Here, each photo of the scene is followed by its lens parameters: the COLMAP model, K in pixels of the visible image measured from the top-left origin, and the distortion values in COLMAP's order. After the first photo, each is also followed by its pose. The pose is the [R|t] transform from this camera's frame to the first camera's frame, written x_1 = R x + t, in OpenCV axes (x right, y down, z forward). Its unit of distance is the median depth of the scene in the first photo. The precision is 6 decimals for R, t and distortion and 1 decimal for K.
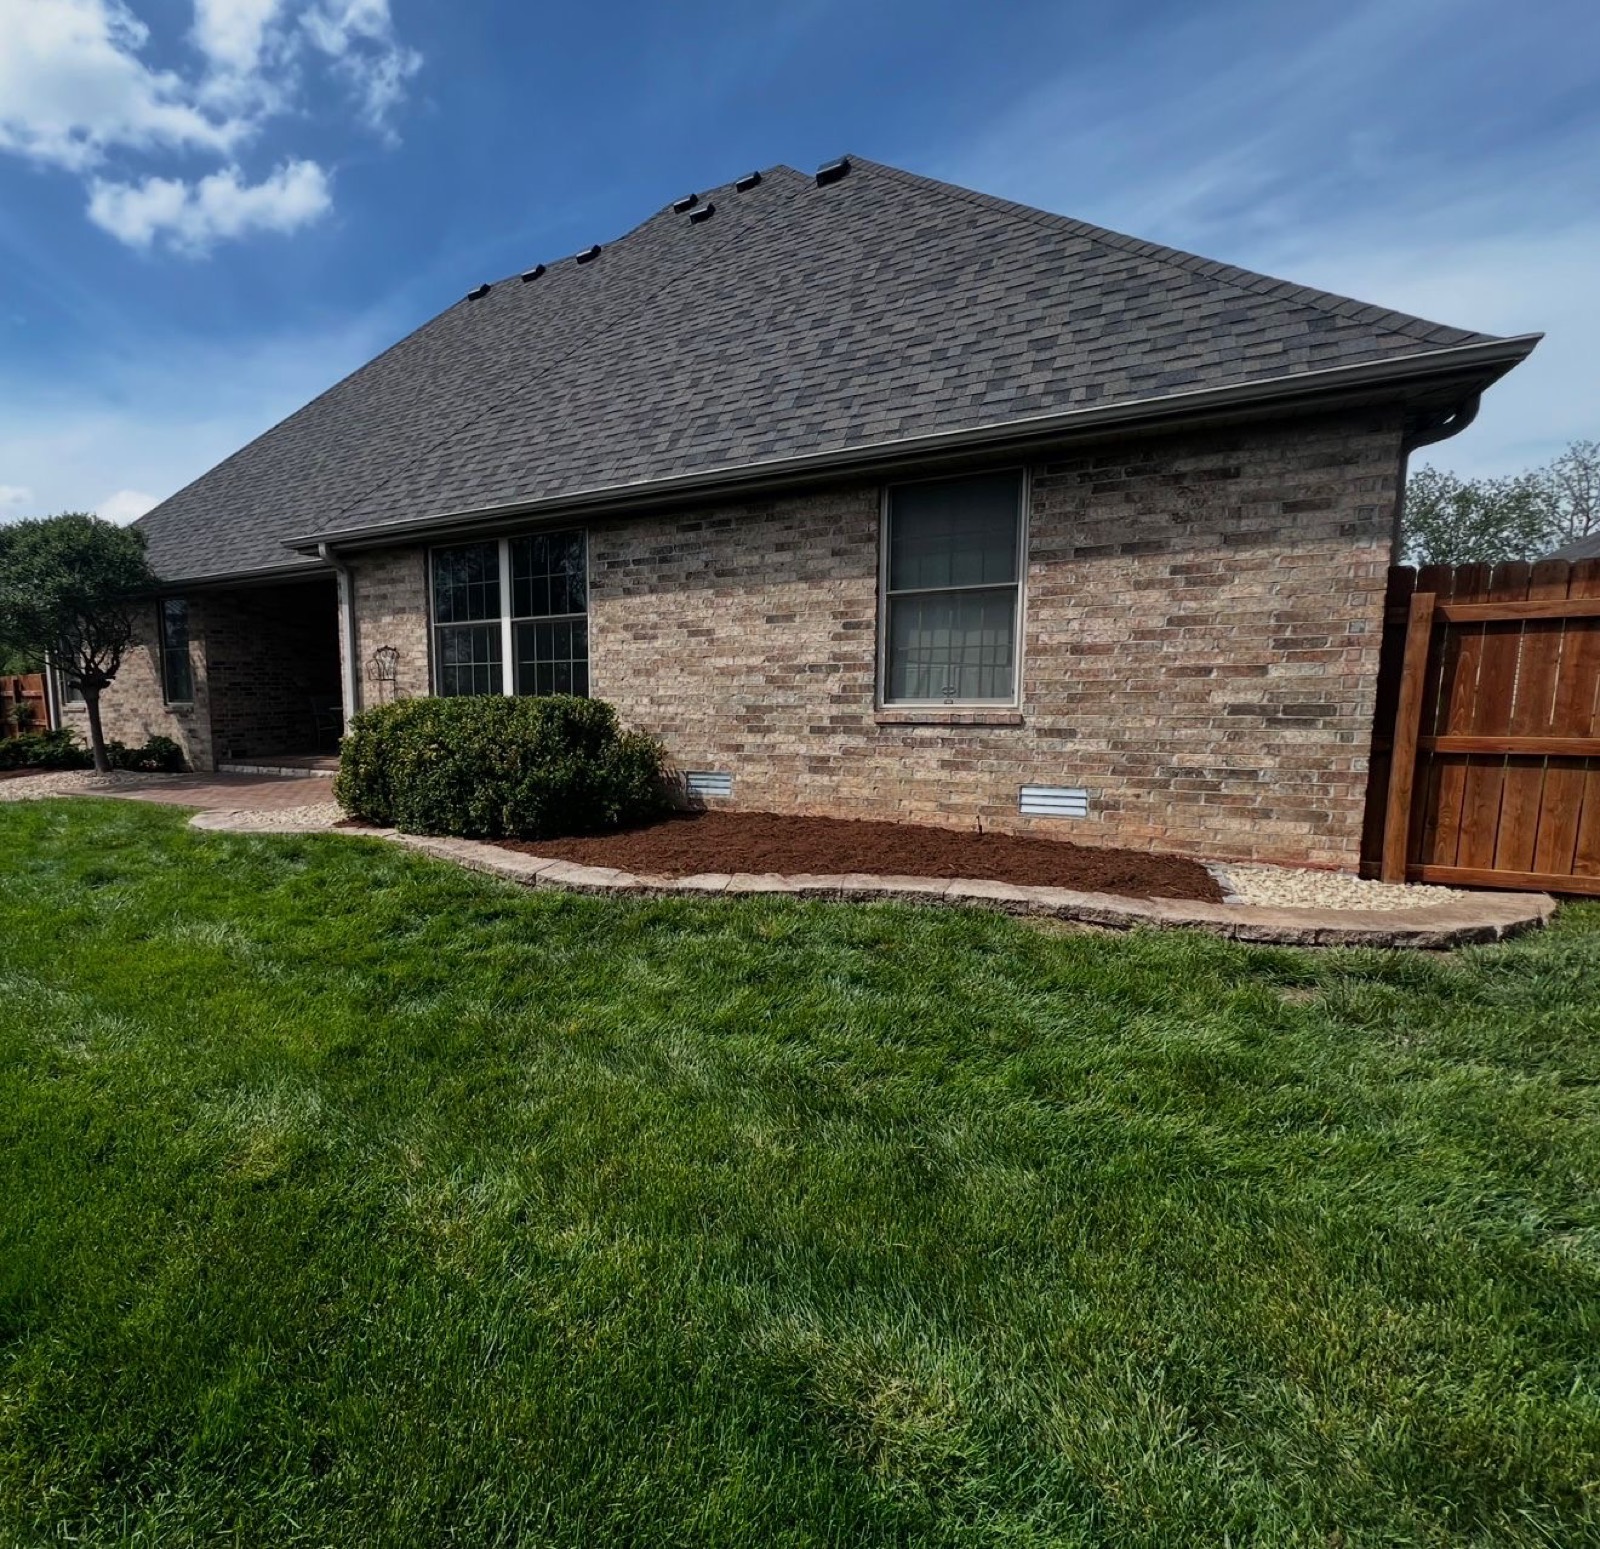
lens RADIAL K [[802.6, 0, 799.0], [0, 802.6, 774.5], [0, 0, 1]] dist [-0.000603, 0.000074]
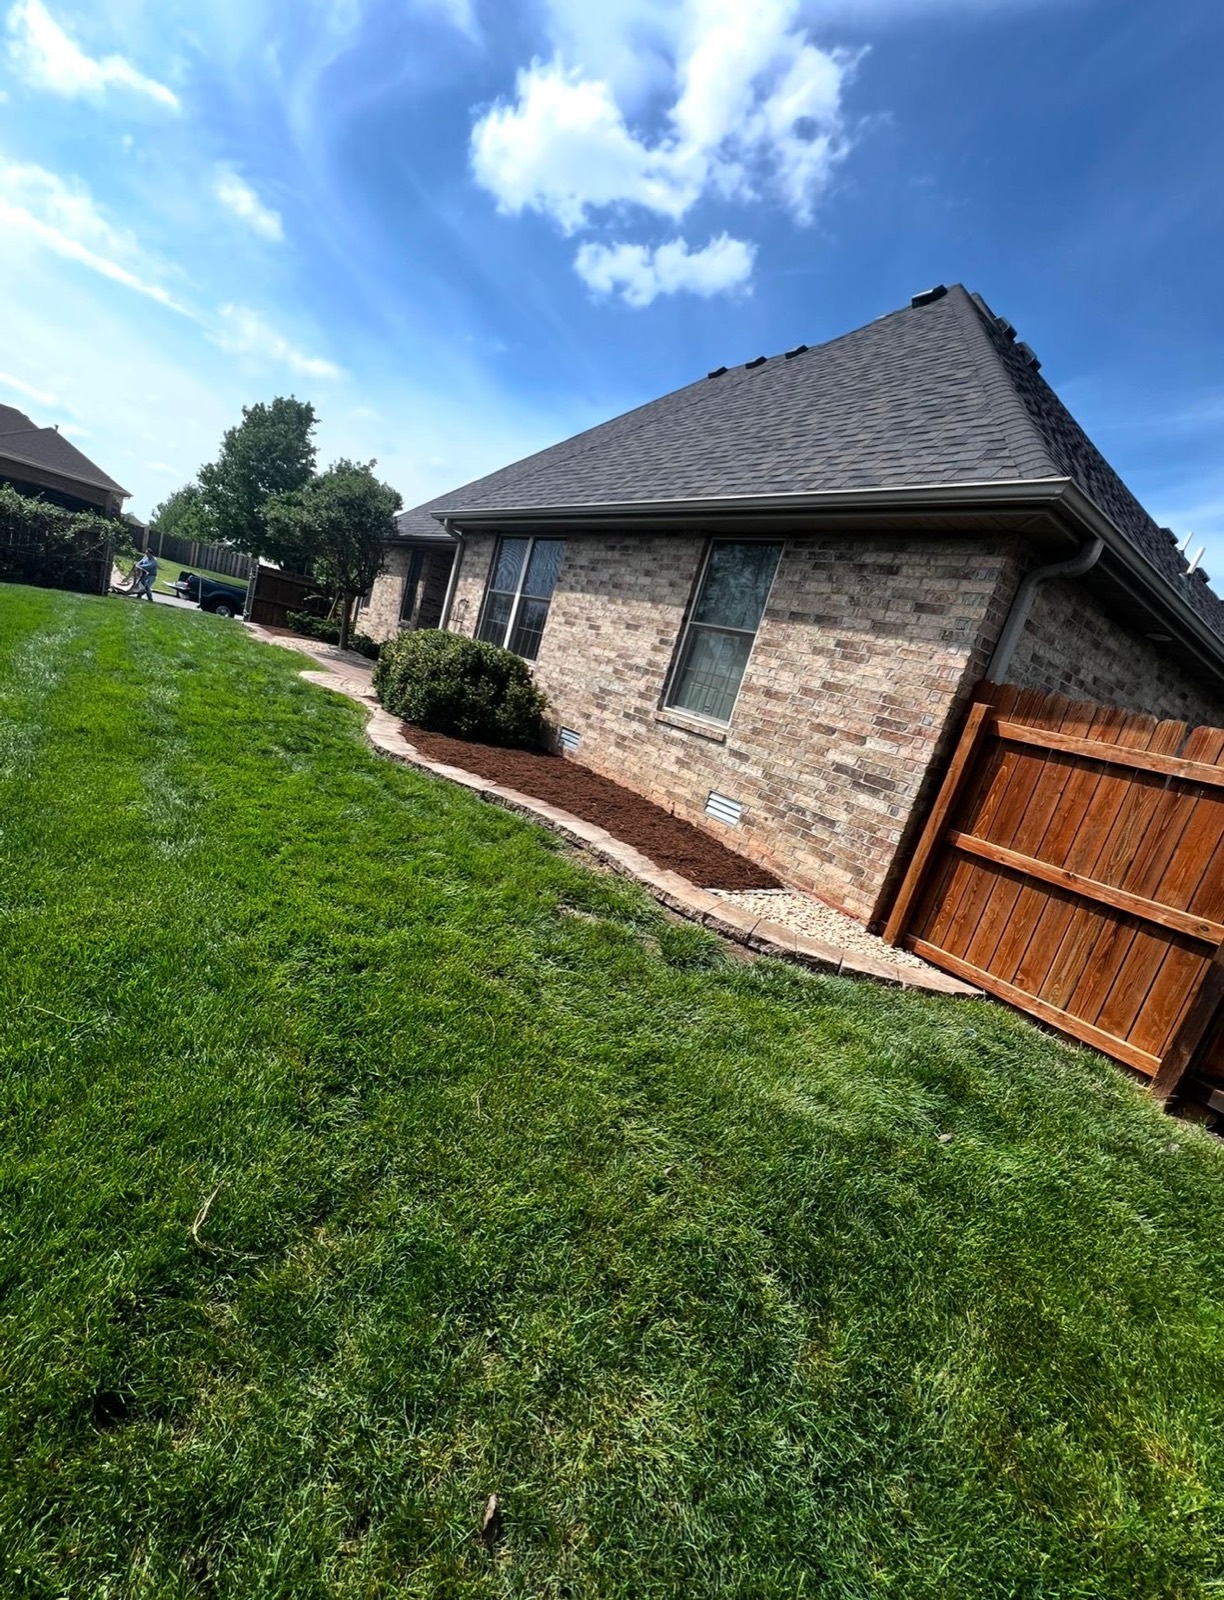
lens RADIAL K [[647.8, 0, 615.9], [0, 647.8, 799.9], [0, 0, 1]] dist [0.001129, 0.000080]
pose [[0.895989, 0.332456, -0.294409, 0.483306], [-0.323530, 0.942825, 0.080052, -0.005747], [0.304190, 0.023524, 0.952321, -0.008640]]
